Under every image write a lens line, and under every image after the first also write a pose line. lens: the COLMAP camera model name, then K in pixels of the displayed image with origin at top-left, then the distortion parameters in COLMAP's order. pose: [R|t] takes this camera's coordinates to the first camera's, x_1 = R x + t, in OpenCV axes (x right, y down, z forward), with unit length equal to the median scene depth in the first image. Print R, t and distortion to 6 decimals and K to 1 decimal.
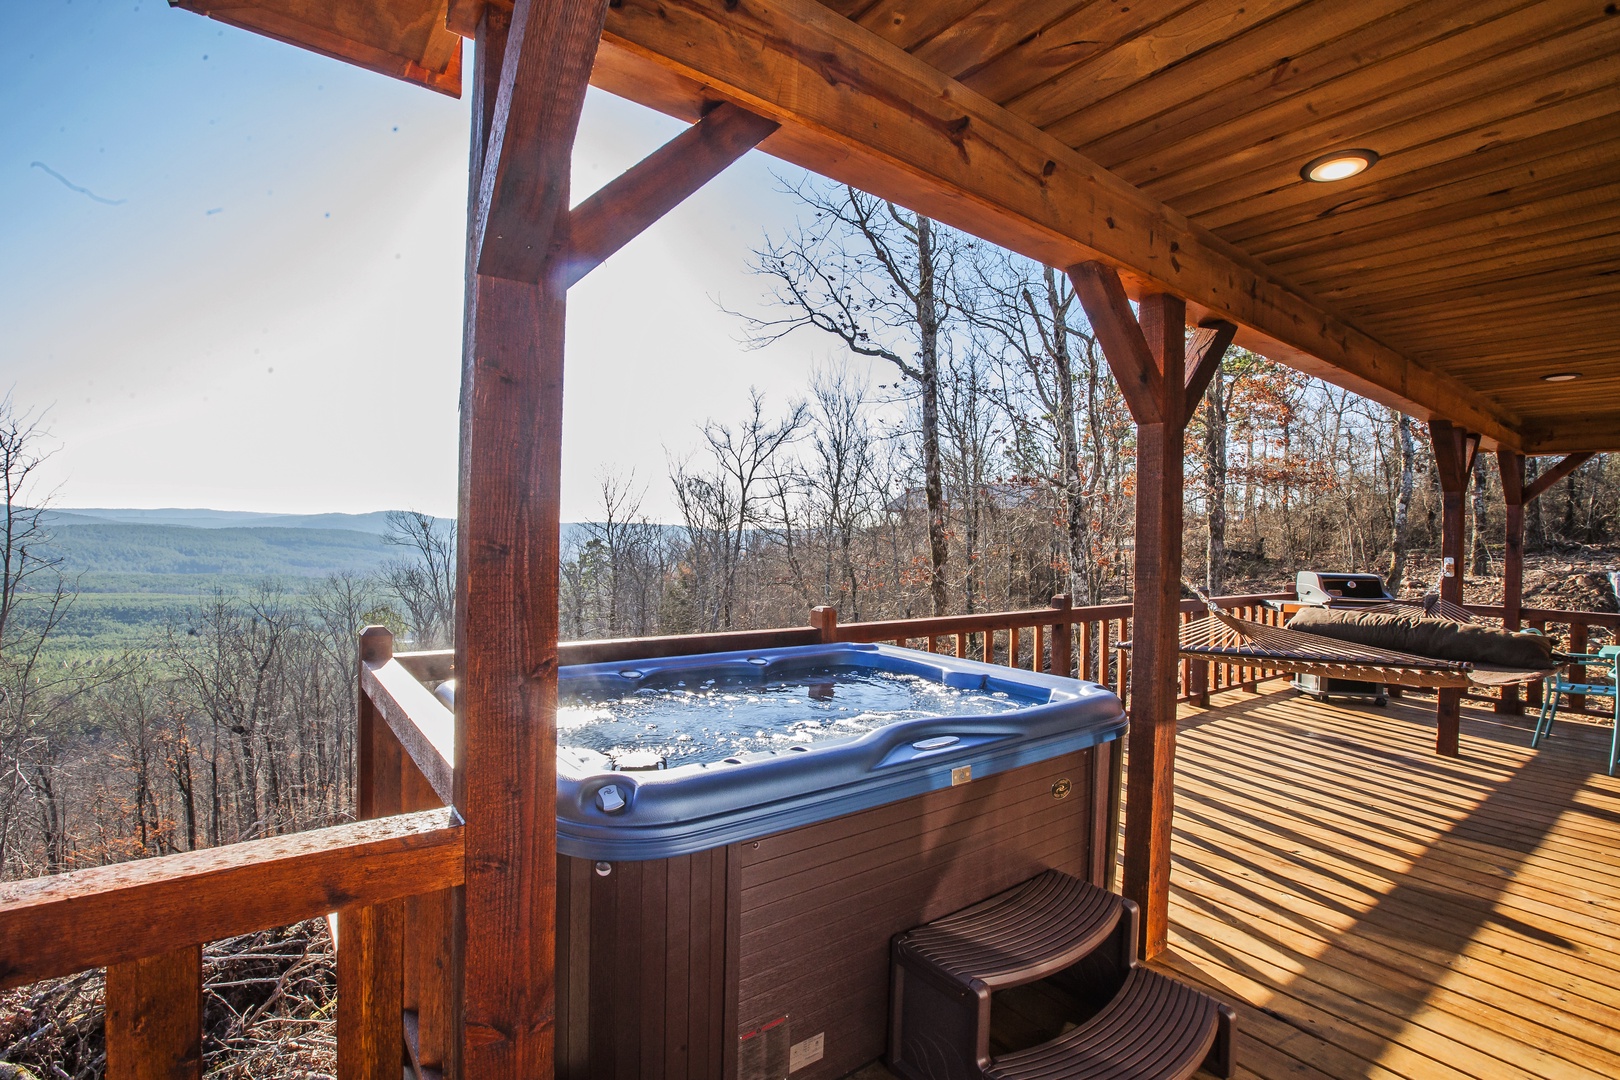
lens RADIAL K [[751.0, 0, 810.7], [0, 751.0, 541.6], [0, 0, 1]] dist [-0.017078, 0.005078]
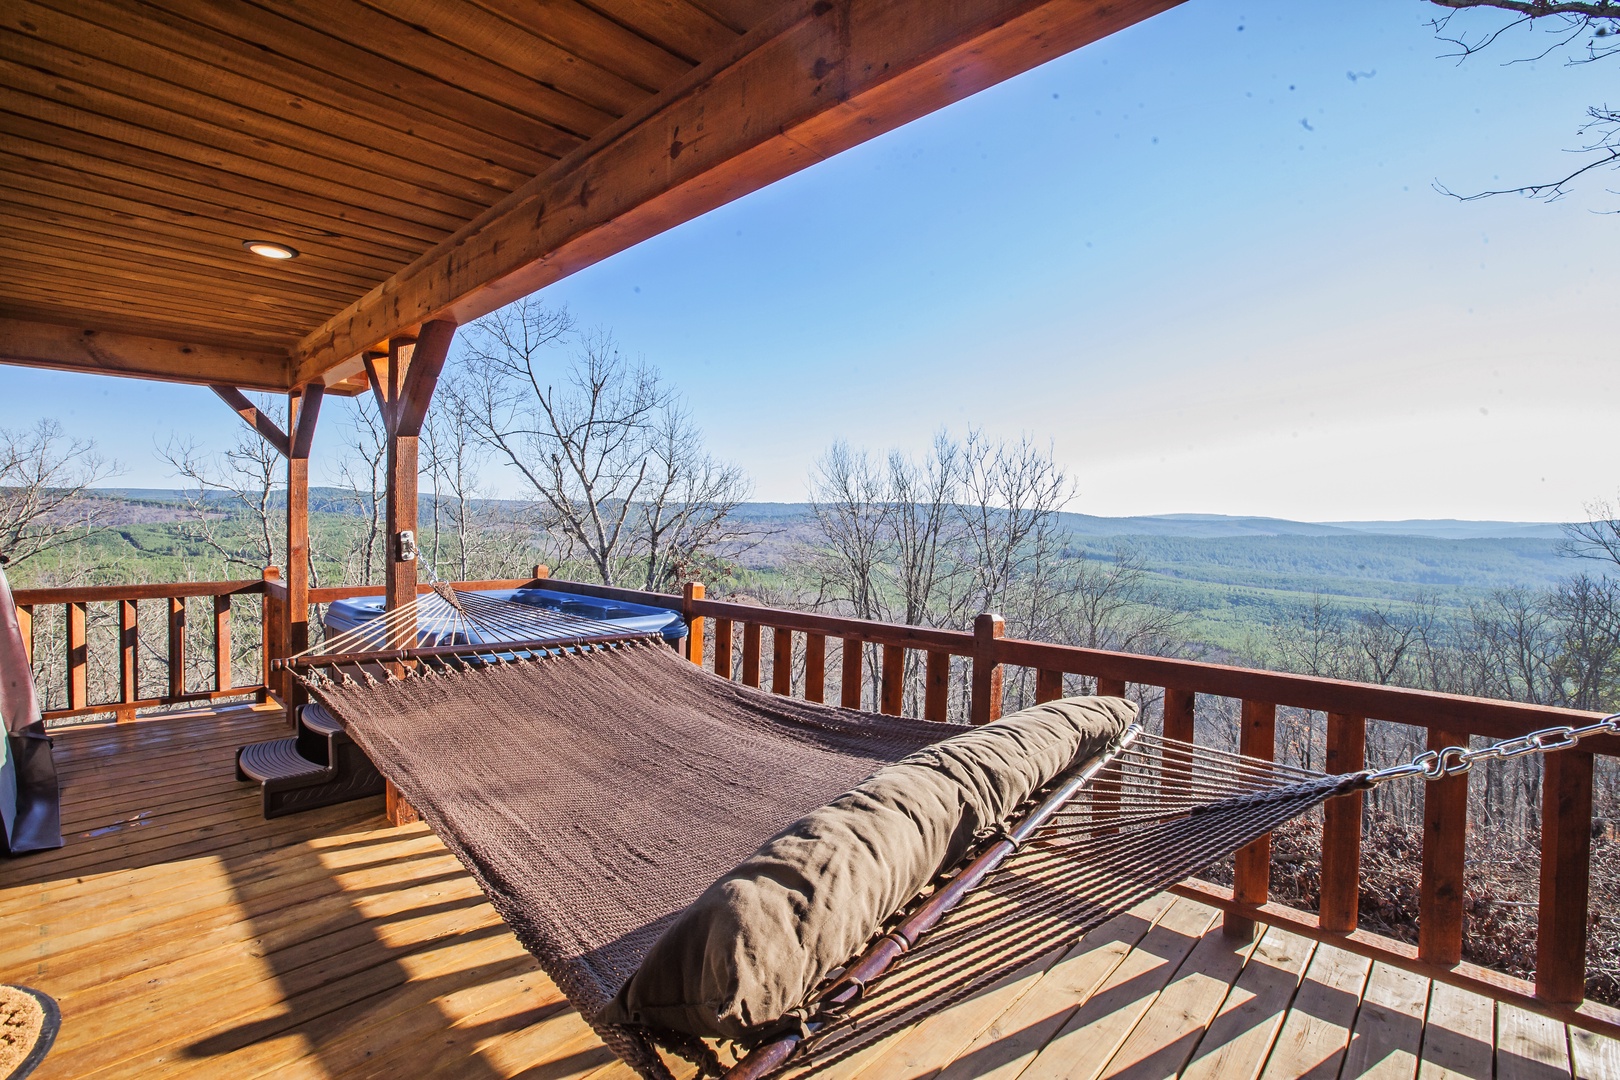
lens RADIAL K [[741.0, 0, 800.0], [0, 741.0, 525.2], [0, 0, 1]] dist [-0.035509, 0.010064]
pose [[0.150693, -0.015928, -0.988452, 0.309214], [-0.020714, 0.999600, -0.019265, 0.006320], [0.988364, 0.023378, 0.150303, 0.250341]]
